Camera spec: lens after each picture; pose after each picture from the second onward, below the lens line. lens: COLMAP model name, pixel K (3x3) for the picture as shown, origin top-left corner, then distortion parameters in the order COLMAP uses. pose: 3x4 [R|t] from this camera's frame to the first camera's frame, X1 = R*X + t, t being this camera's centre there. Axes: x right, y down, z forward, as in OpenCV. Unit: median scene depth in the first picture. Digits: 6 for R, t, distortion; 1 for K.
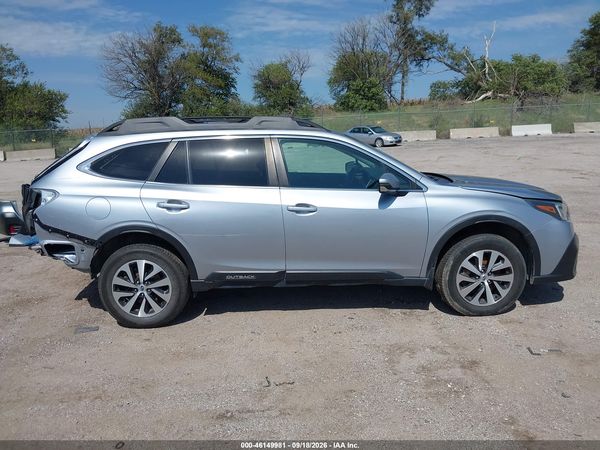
lens RADIAL K [[504.5, 0, 294.1], [0, 504.5, 225.9], [0, 0, 1]] dist [-0.001445, 0.003882]
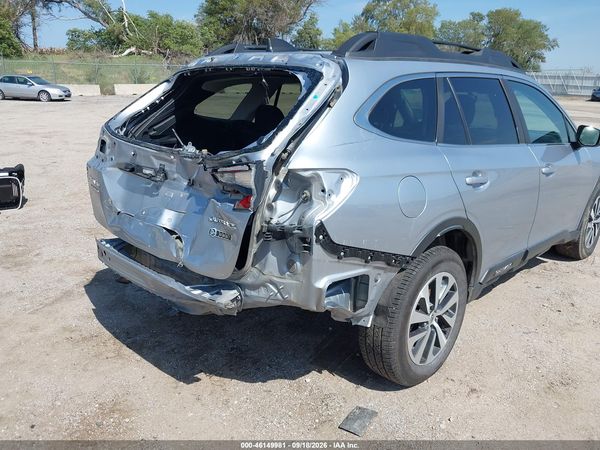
lens RADIAL K [[497.3, 0, 296.7], [0, 497.3, 226.8], [0, 0, 1]] dist [0.001842, -0.014010]
pose [[0.708790, -0.148847, 0.689537, -0.134050], [0.090538, 0.988596, 0.120337, -0.012293], [-0.699586, -0.022865, 0.714183, 0.111397]]
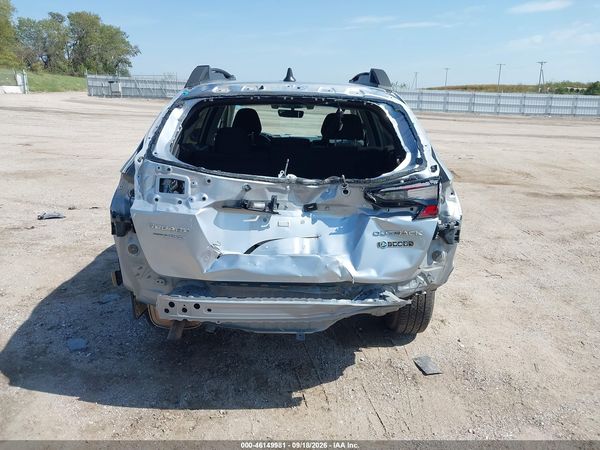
lens RADIAL K [[494.2, 0, 297.4], [0, 494.2, 233.1], [0, 0, 1]] dist [-0.006440, -0.004302]
pose [[-0.026841, -0.235544, 0.971493, -0.176931], [0.160352, 0.958244, 0.236762, -0.029521], [-0.986695, 0.162136, 0.012050, 0.193117]]
